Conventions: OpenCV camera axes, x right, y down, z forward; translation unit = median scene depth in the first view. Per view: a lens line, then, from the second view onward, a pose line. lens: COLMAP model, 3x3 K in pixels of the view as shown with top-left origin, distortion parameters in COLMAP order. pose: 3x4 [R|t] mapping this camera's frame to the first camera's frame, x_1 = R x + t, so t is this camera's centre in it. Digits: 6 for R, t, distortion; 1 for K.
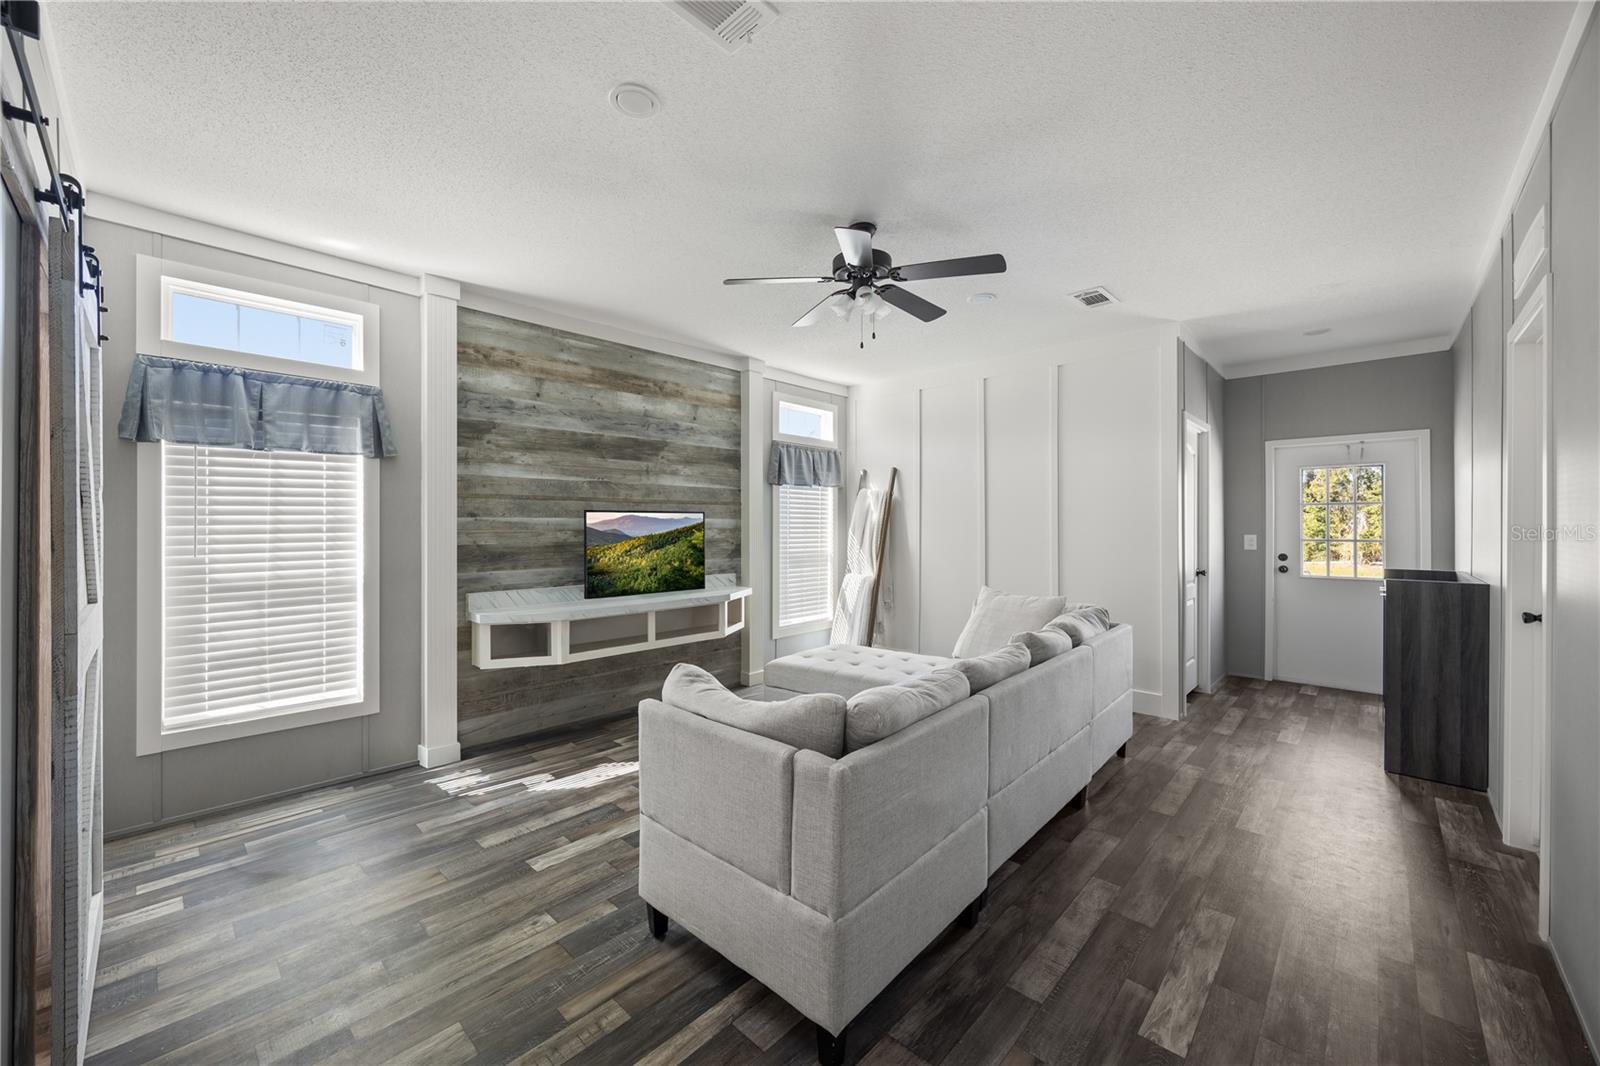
lens RADIAL K [[627.3, 0, 765.1], [0, 627.3, 533.3], [0, 0, 1]] dist [-0.002752, 0.000723]
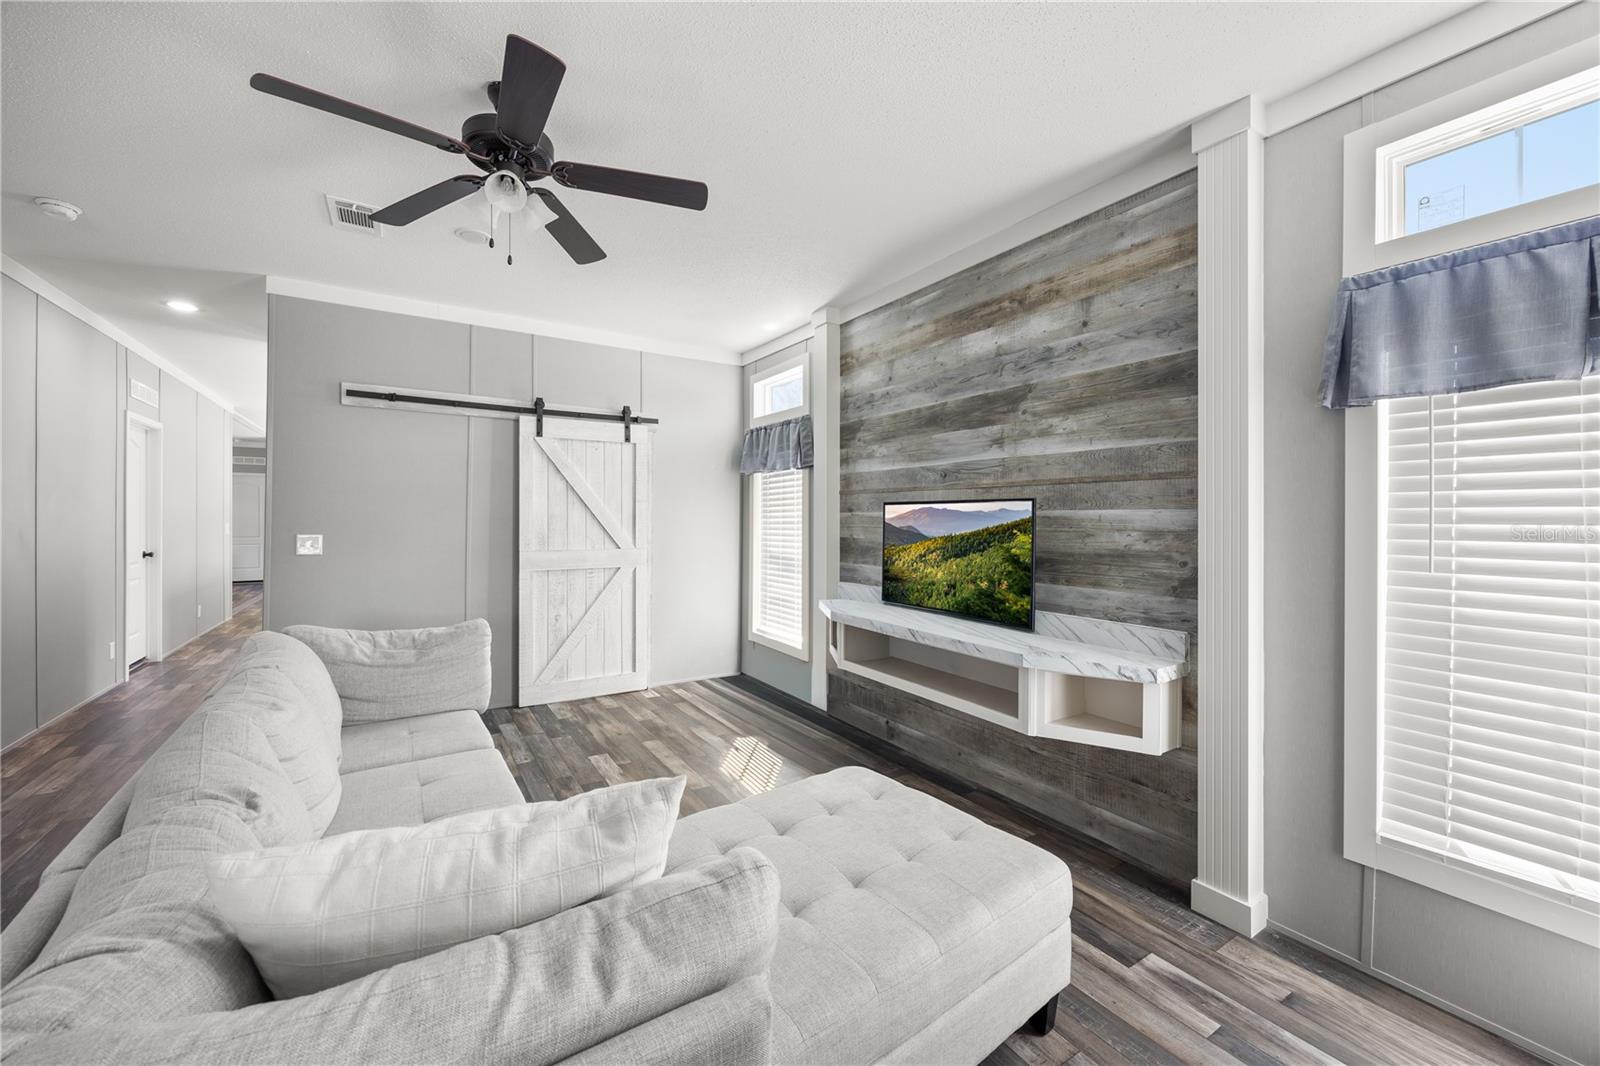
lens RADIAL K [[627.3, 0, 801.3], [0, 627.3, 521.4], [0, 0, 1]] dist [-0.002752, 0.000723]
pose [[-0.220089, -0.001850, -0.975478, 0.551854], [-0.029149, 0.999564, 0.004681, -0.011626], [0.975044, 0.029464, -0.220047, 1.054974]]
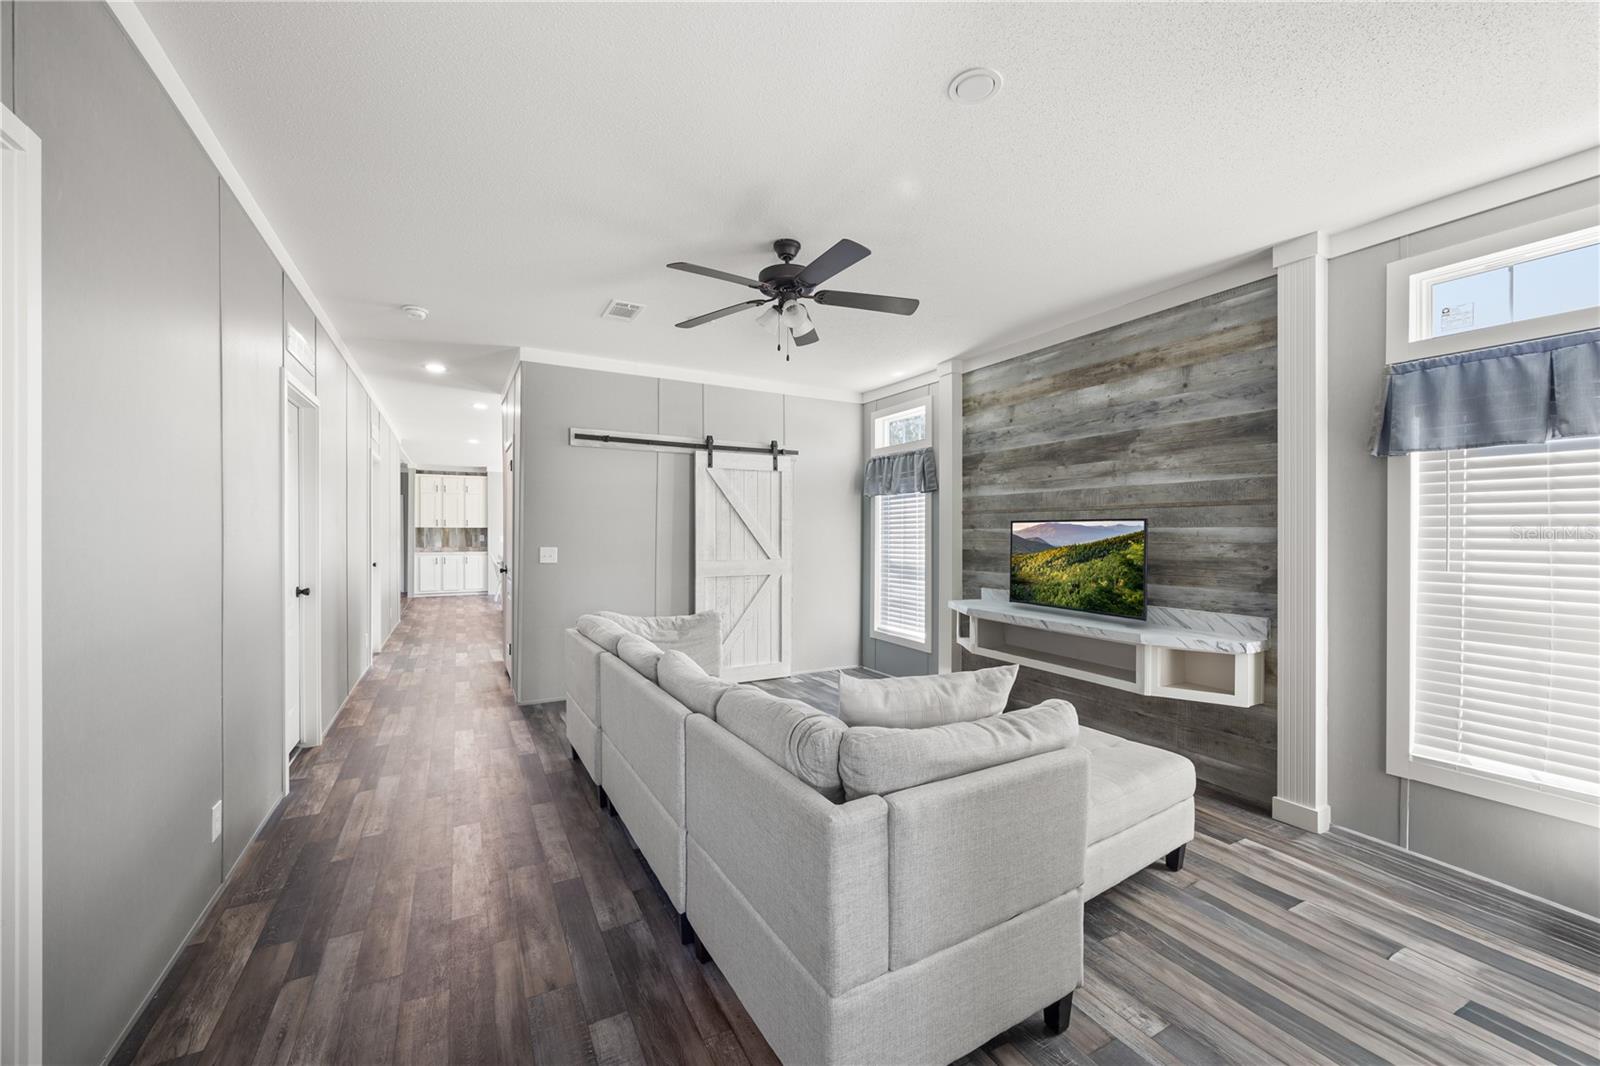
lens RADIAL K [[627.3, 0, 805.7], [0, 627.3, 537.4], [0, 0, 1]] dist [-0.002752, 0.000723]
pose [[-0.283471, 0.001138, -0.958980, 0.811710], [-0.027204, 0.999587, 0.009227, -0.009462], [0.958595, 0.028704, -0.283323, 0.947392]]
